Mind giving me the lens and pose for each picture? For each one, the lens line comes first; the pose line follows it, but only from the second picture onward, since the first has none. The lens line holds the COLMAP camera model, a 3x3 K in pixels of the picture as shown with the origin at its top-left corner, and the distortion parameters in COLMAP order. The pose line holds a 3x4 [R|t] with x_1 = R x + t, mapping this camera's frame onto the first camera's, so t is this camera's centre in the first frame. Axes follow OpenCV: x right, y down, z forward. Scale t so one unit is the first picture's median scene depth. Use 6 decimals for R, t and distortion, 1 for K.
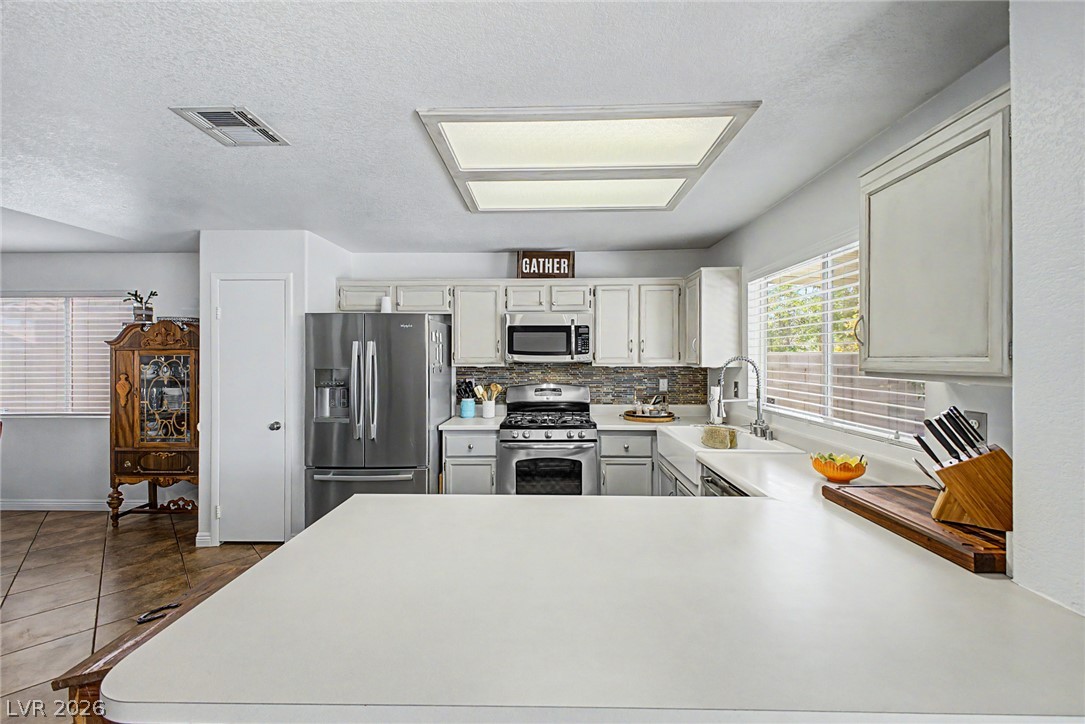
lens RADIAL K [[431.7, 0, 543.6], [0, 431.7, 360.4], [0, 0, 1]] dist [0.013448, -0.004402]
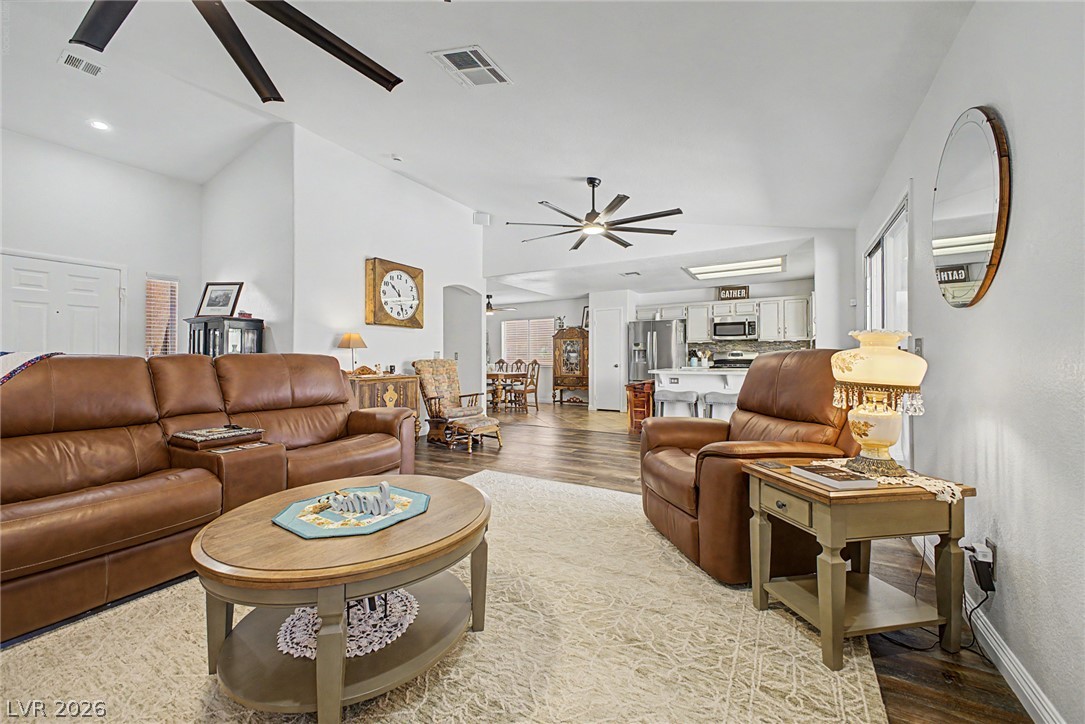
lens RADIAL K [[431.7, 0, 530.8], [0, 431.7, 360.3], [0, 0, 1]] dist [0.013448, -0.004402]
pose [[0.868805, -0.001868, -0.495151, 0.193136], [0.001407, 0.999998, -0.001305, 0.107150], [0.495152, 0.000437, 0.868806, -1.329038]]
